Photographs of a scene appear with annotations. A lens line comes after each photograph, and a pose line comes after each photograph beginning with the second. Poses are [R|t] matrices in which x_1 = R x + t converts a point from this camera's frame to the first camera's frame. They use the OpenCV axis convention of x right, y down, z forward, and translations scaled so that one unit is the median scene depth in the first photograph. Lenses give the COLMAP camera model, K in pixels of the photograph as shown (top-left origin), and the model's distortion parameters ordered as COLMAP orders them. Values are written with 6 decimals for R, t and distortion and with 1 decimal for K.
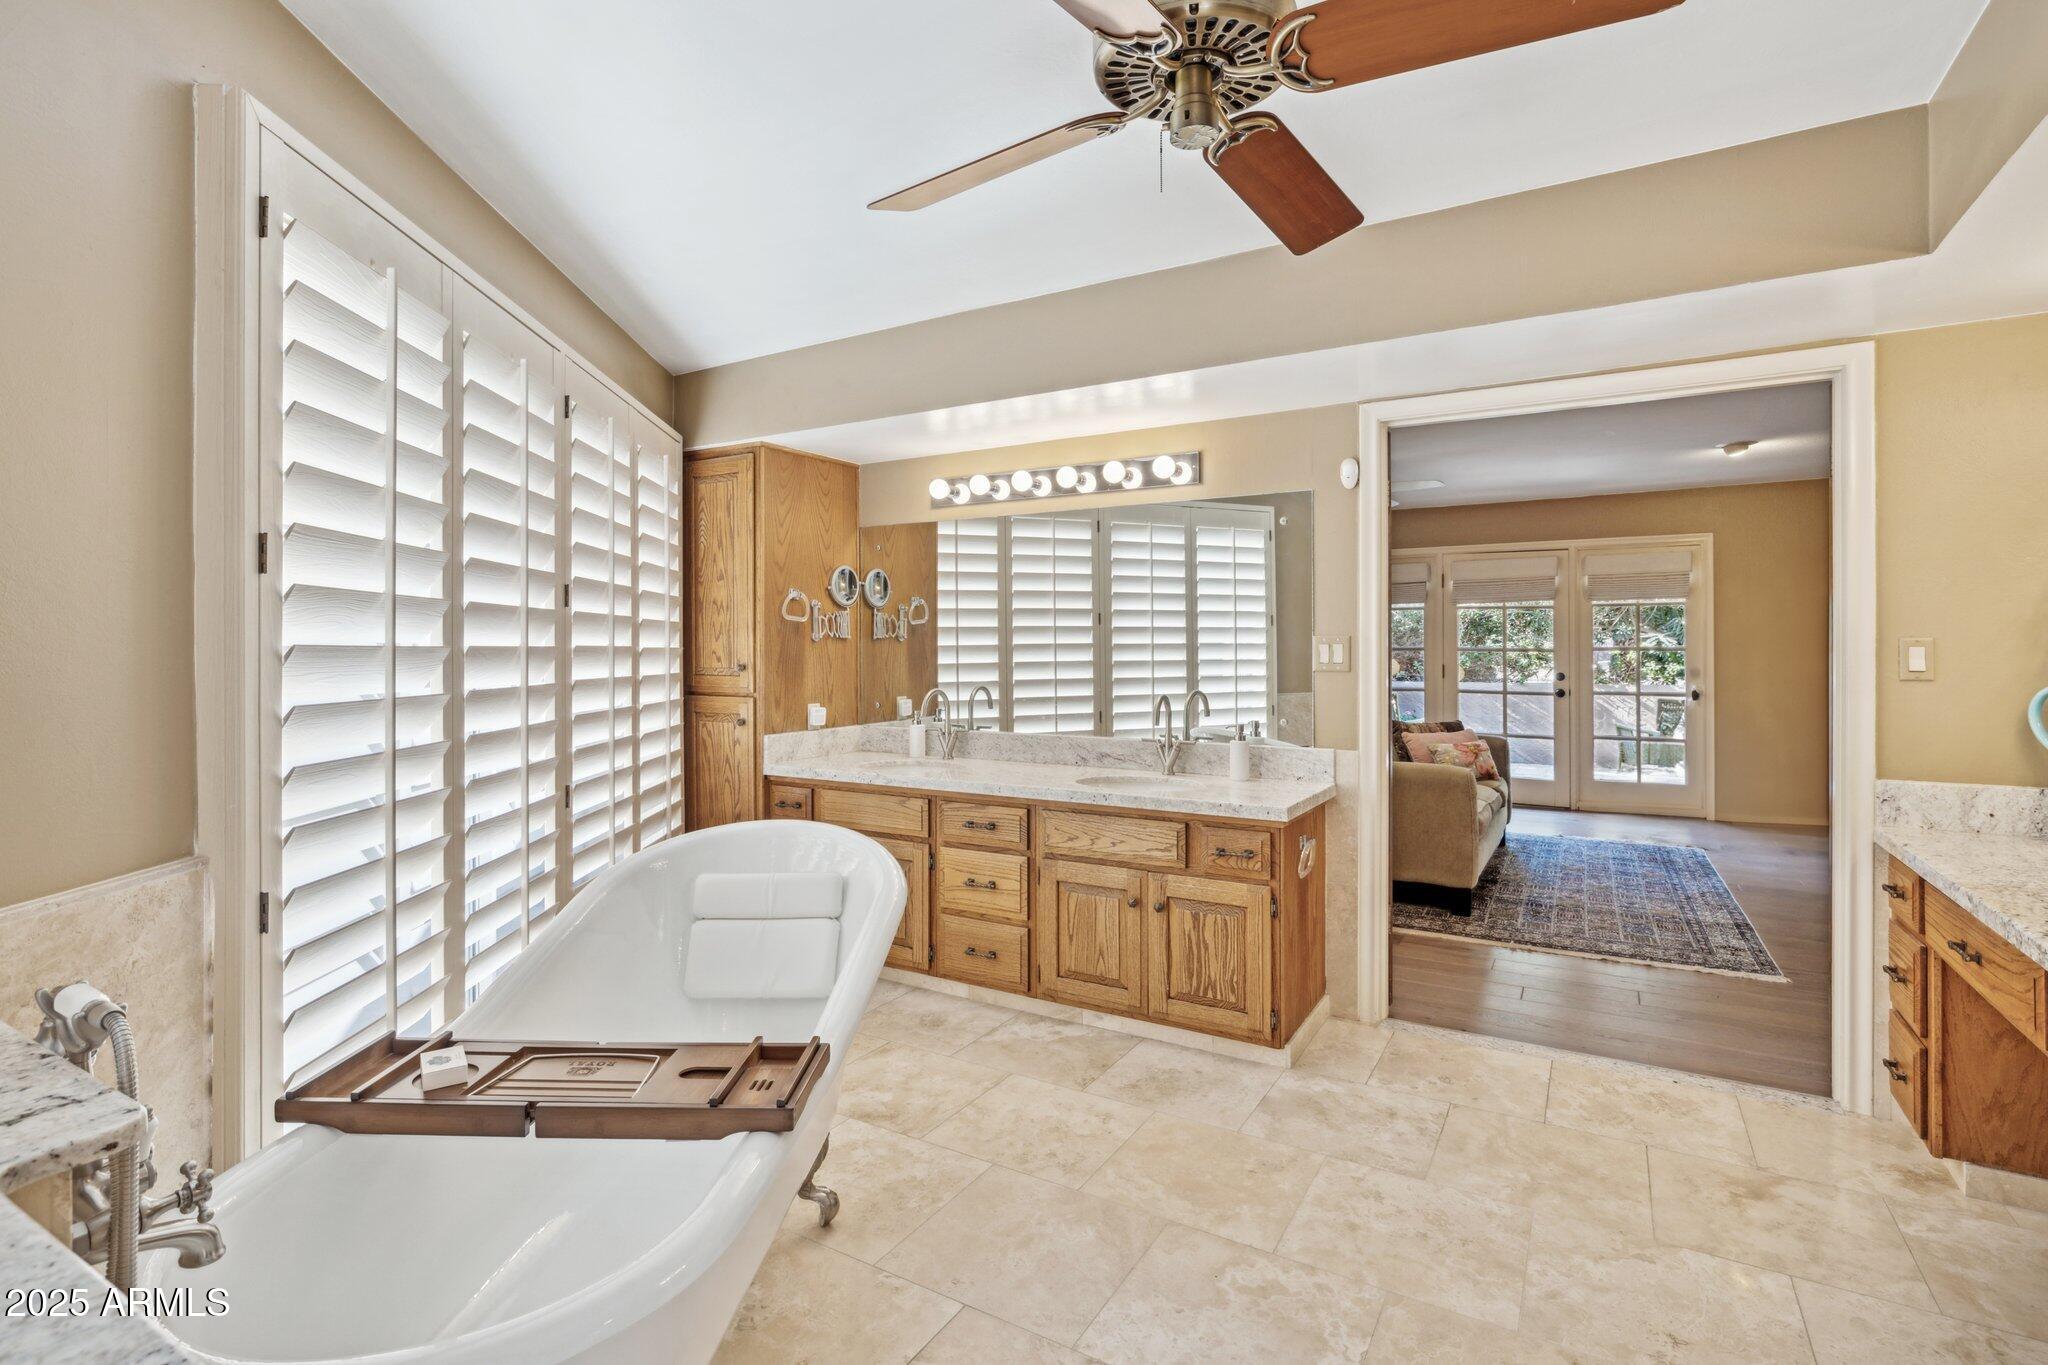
lens RADIAL K [[1001.1, 0, 1025.0], [0, 1001.1, 648.1], [0, 0, 1]] dist [-0.002841, 0.000085]
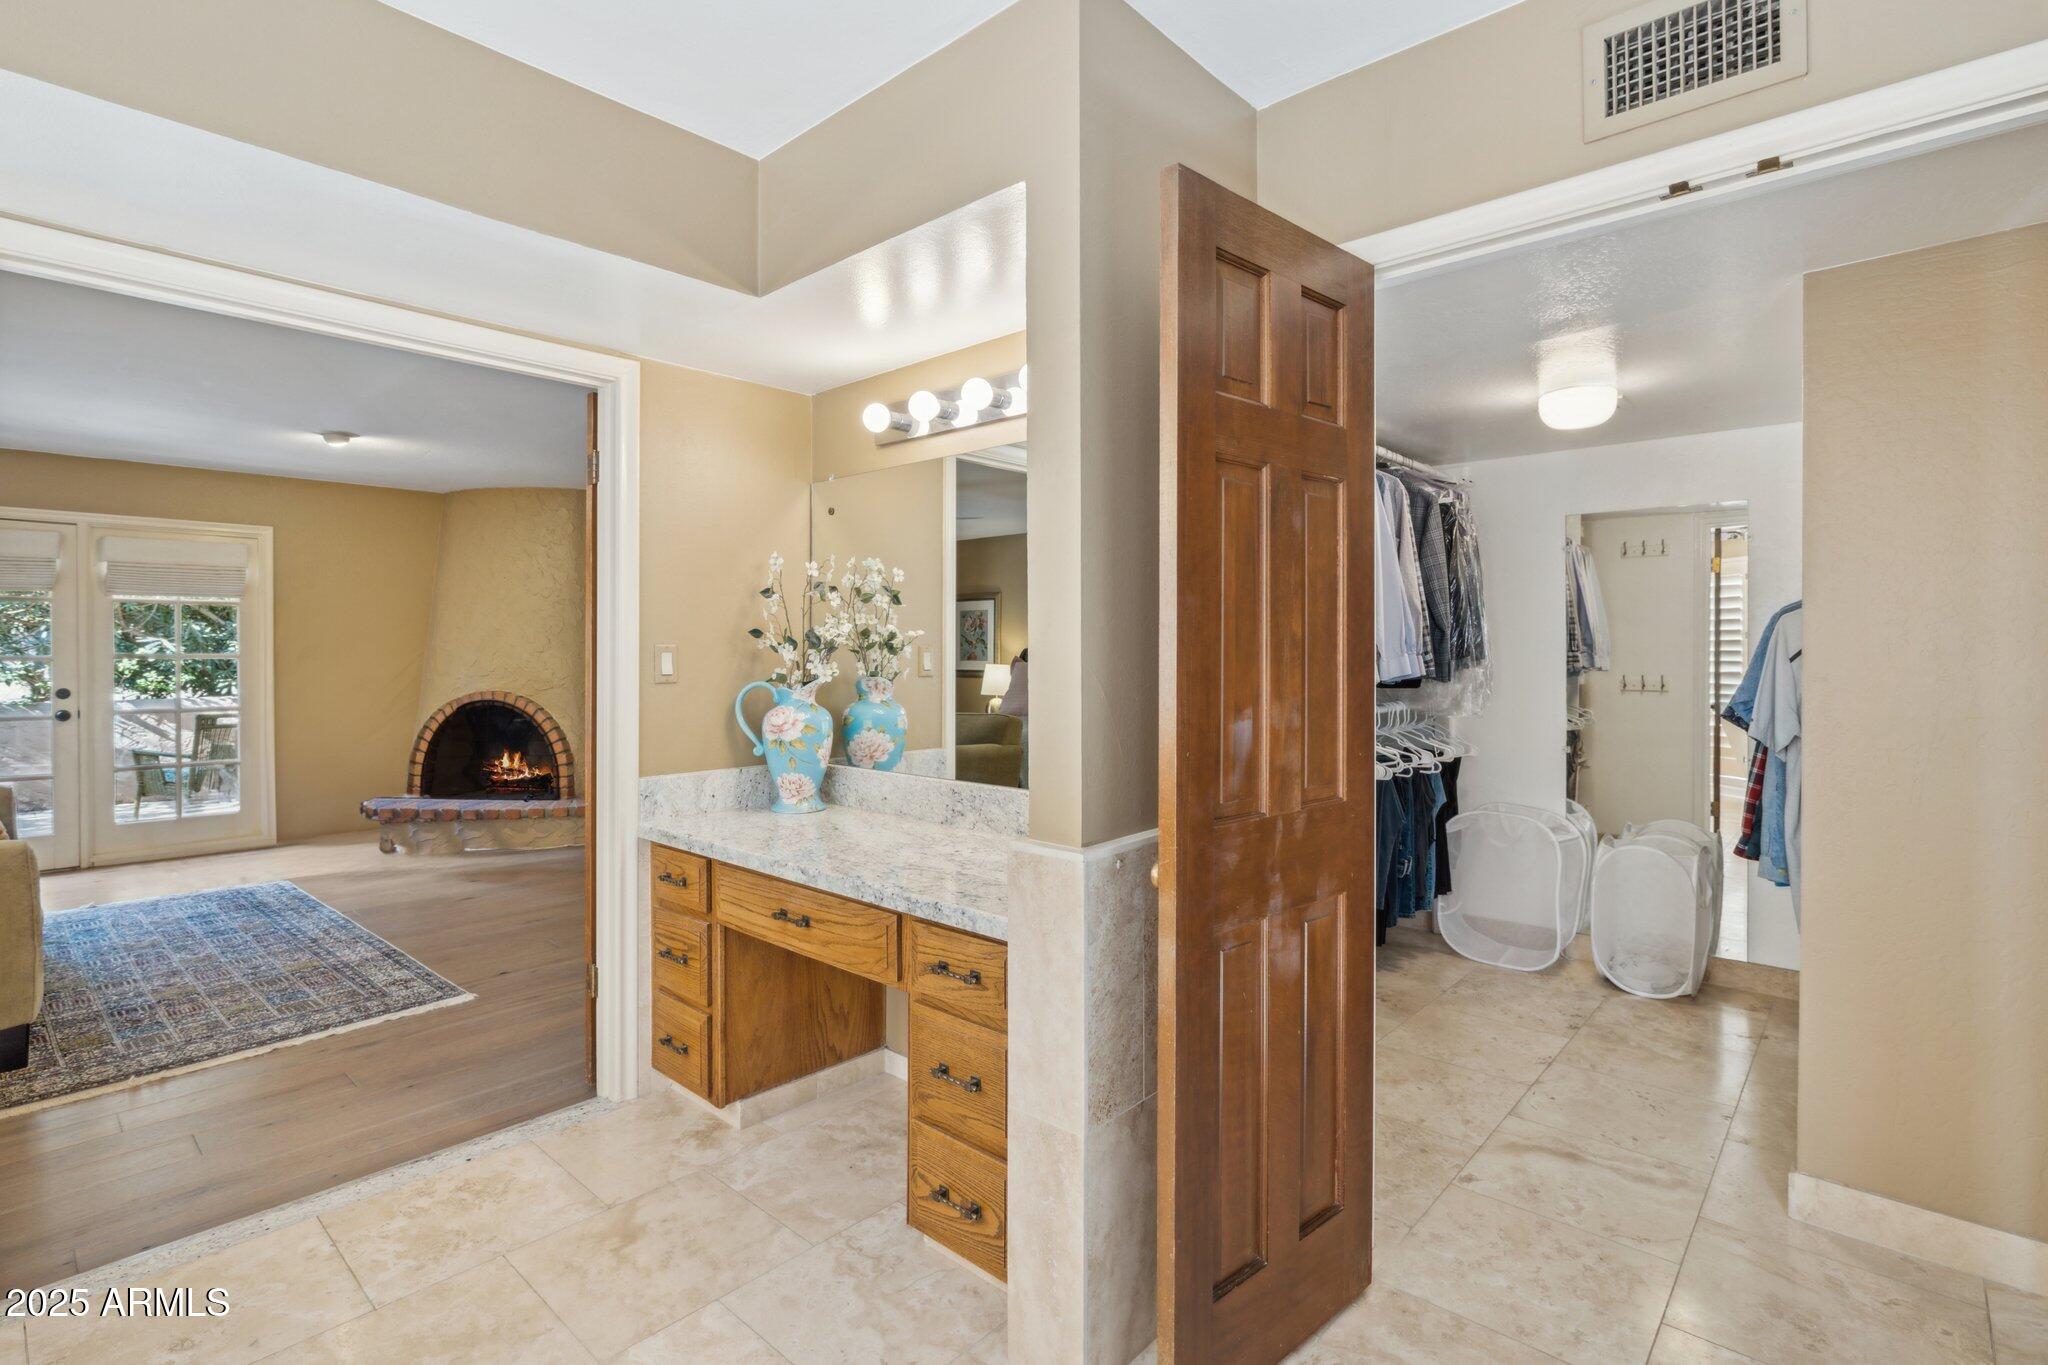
lens RADIAL K [[970.3, 0, 1025.8], [0, 970.3, 655.9], [0, 0, 1]] dist [-0.000786, 0.000392]
pose [[0.203081, -0.003016, 0.979157, -0.045785], [0.002314, 0.999994, 0.002601, 0.000274], [-0.979159, 0.001738, 0.203087, 0.251112]]
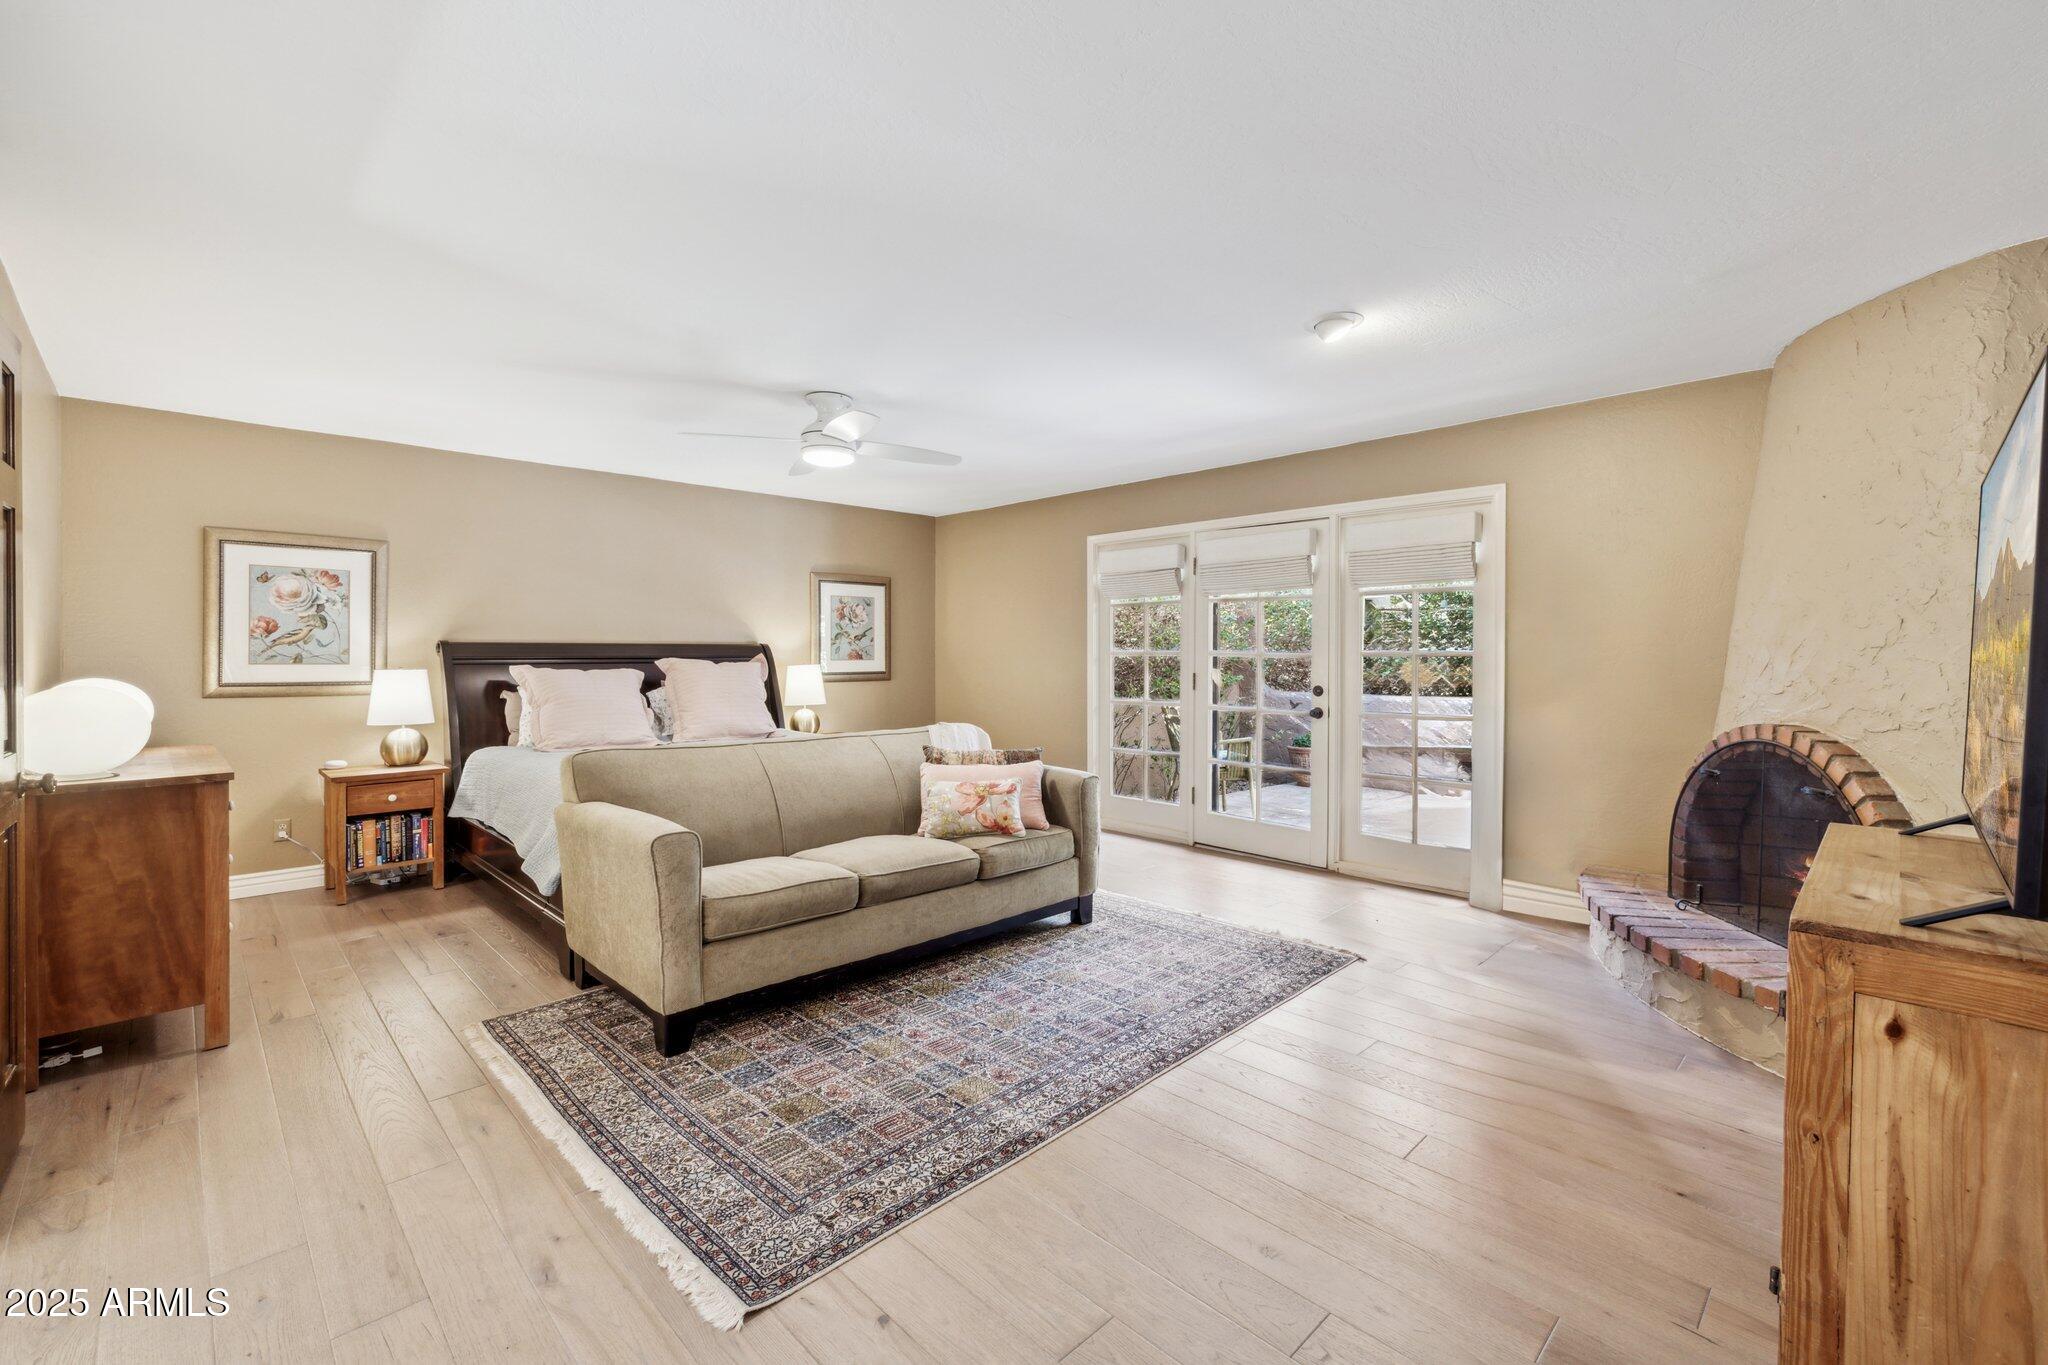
lens RADIAL K [[879.1, 0, 1020.7], [0, 879.1, 649.8], [0, 0, 1]] dist [-0.000812, 0.000236]
pose [[0.966661, 0.006273, -0.255984, 0.824768], [-0.007663, 0.999961, -0.004433, 0.005029], [0.255946, 0.006246, 0.966671, 0.531192]]
